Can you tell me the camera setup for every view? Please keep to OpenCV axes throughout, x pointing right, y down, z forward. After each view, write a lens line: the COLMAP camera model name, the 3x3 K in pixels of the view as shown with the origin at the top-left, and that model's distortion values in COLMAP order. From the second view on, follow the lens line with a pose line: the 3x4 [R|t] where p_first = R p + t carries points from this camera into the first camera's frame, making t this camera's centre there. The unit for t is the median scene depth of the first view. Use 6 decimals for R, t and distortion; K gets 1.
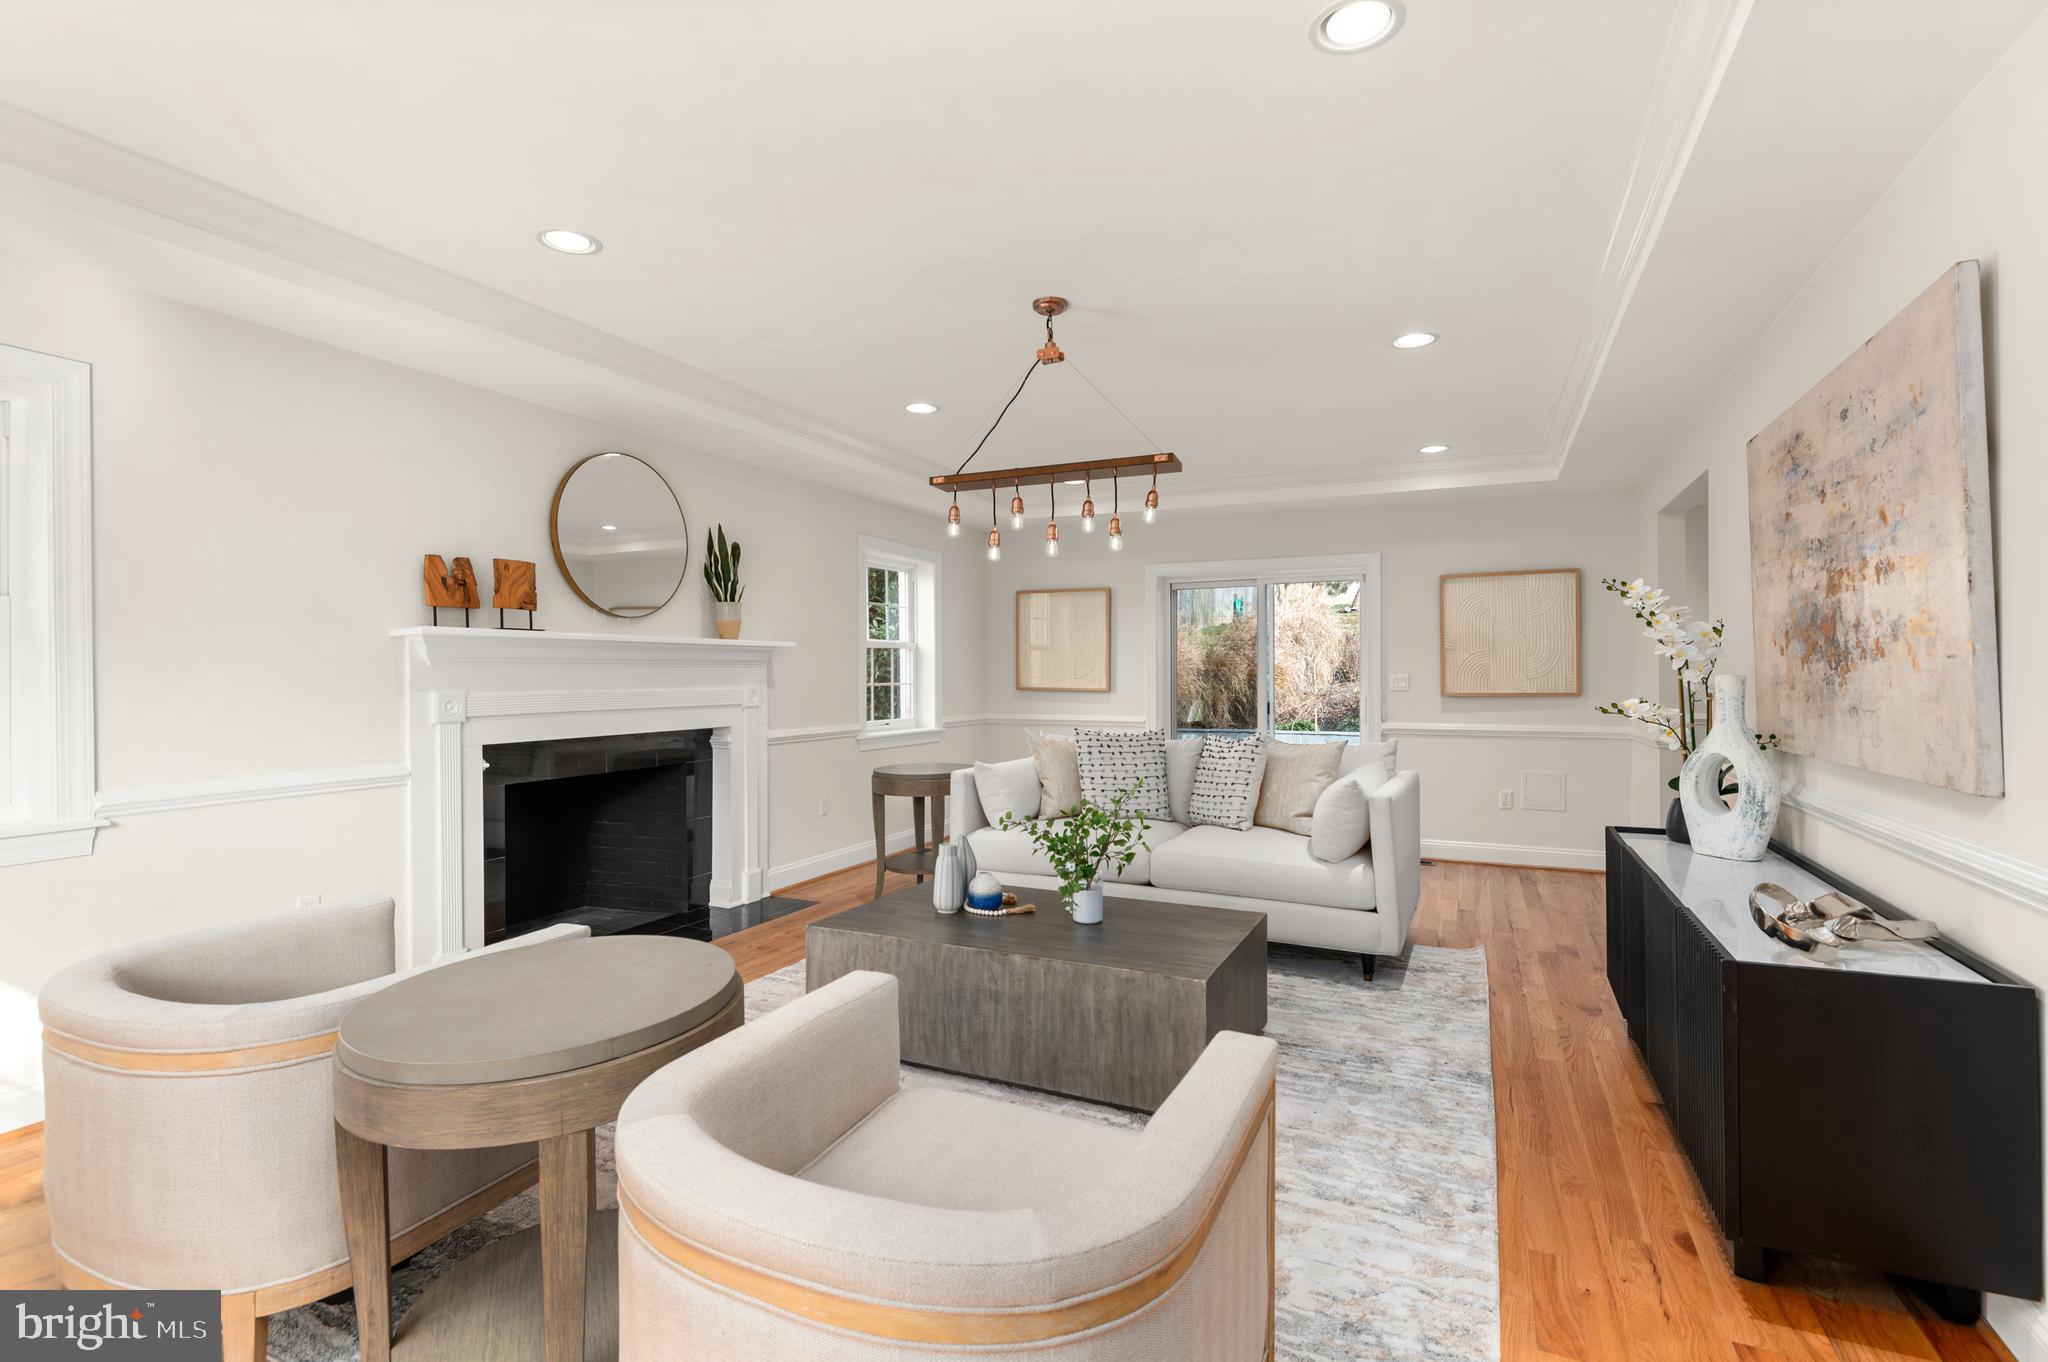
lens RADIAL K [[934.4, 0, 1028.0], [0, 934.4, 681.5], [0, 0, 1]] dist [0.005054, -0.003652]
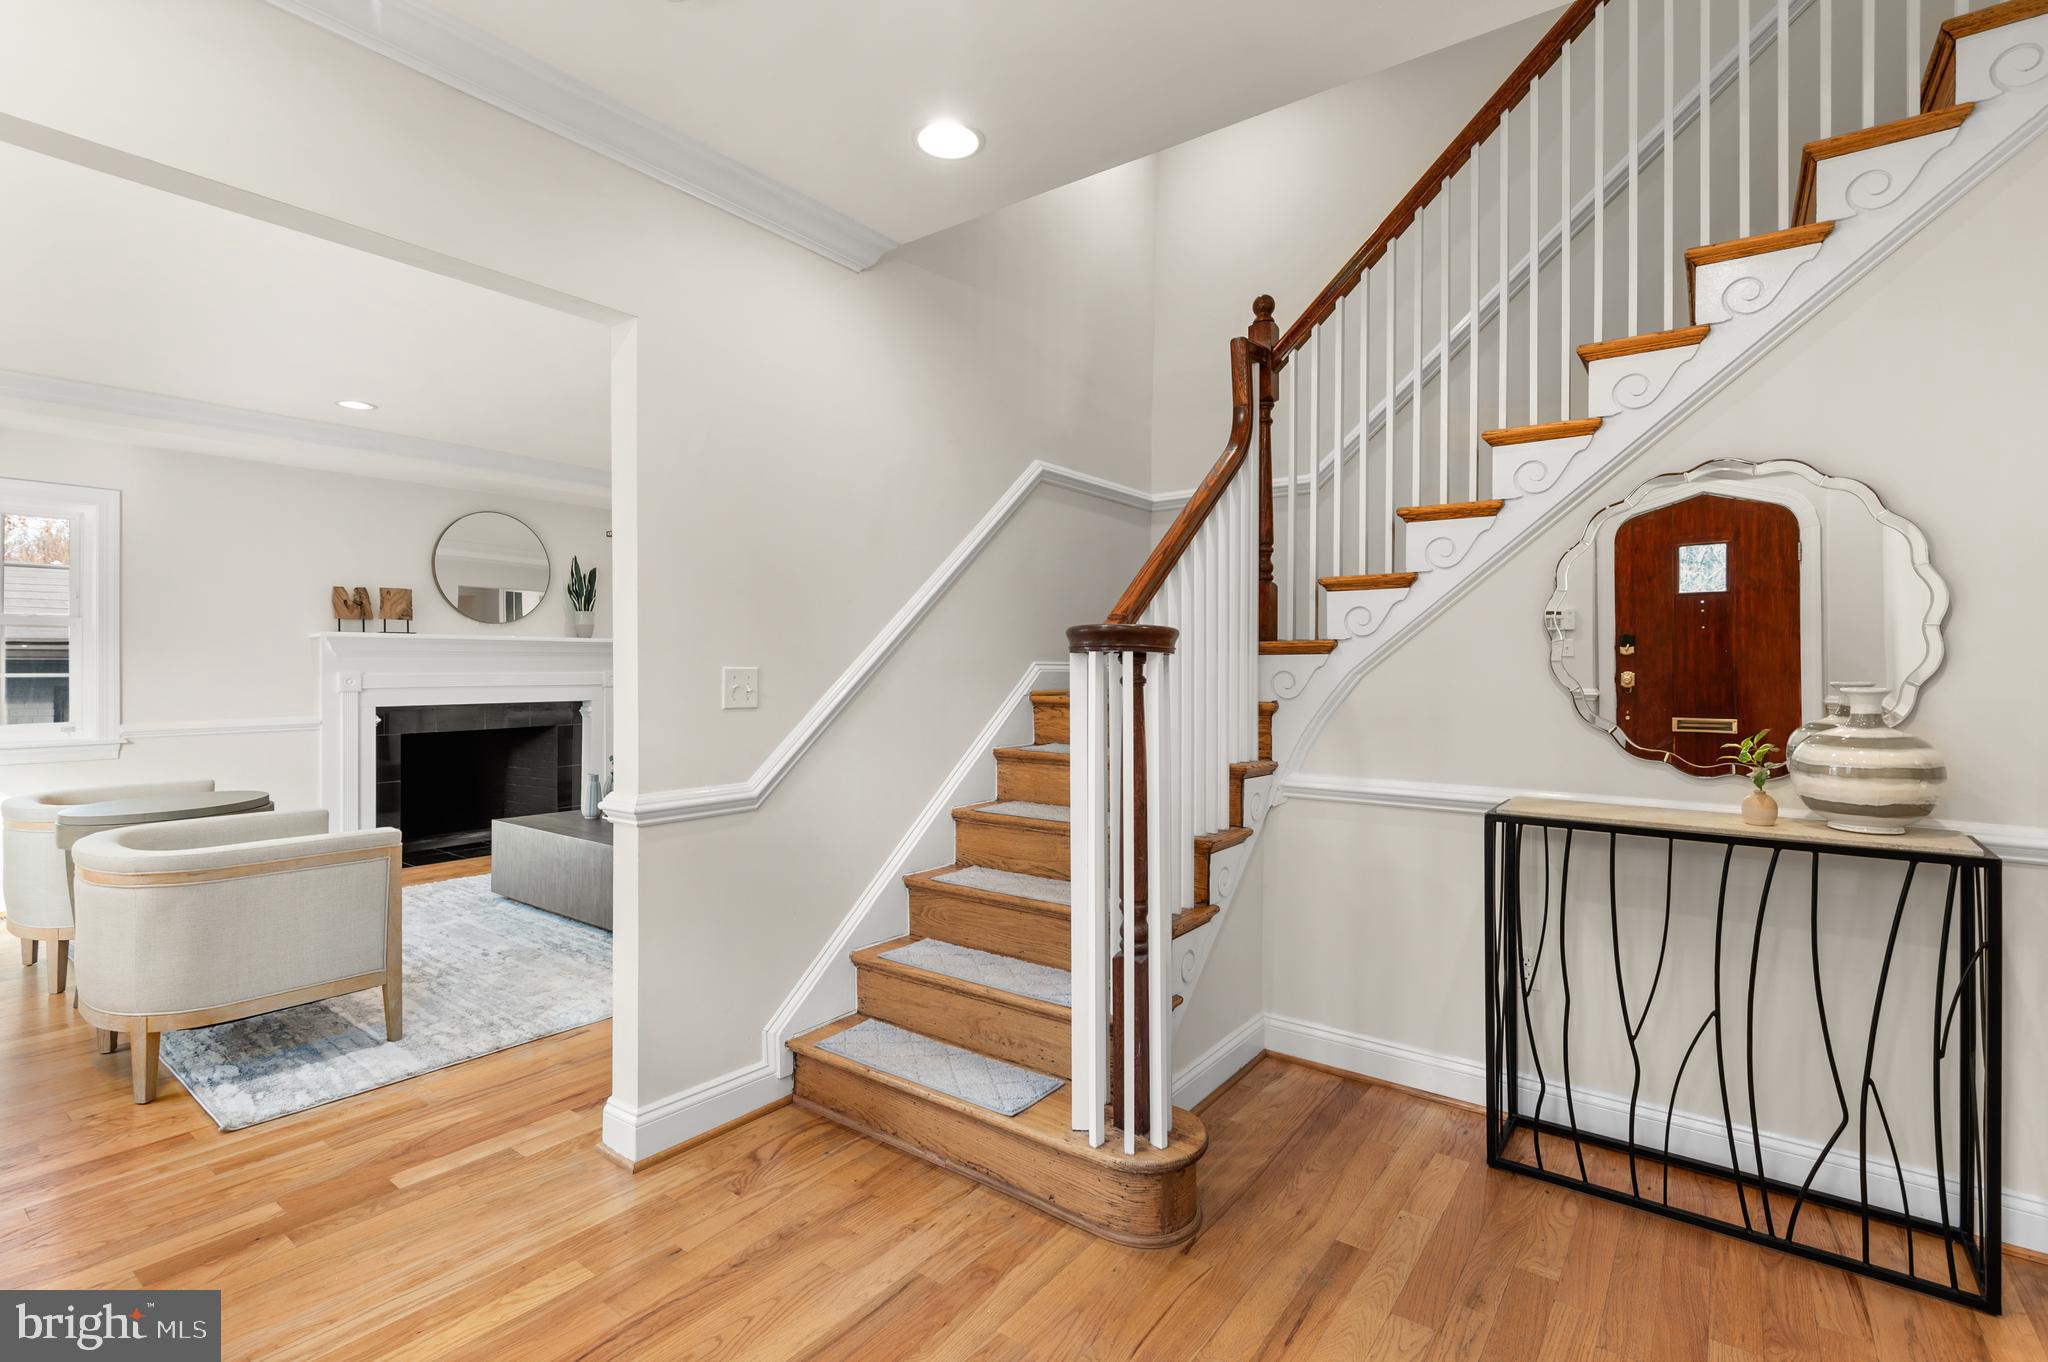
lens RADIAL K [[934.4, 0, 1016.4], [0, 934.4, 671.3], [0, 0, 1]] dist [0.005054, -0.003652]
pose [[0.981635, 0.015187, -0.190162, 0.764972], [-0.014465, 0.999882, 0.005183, -0.014859], [0.190218, -0.002337, 0.981739, -0.330295]]
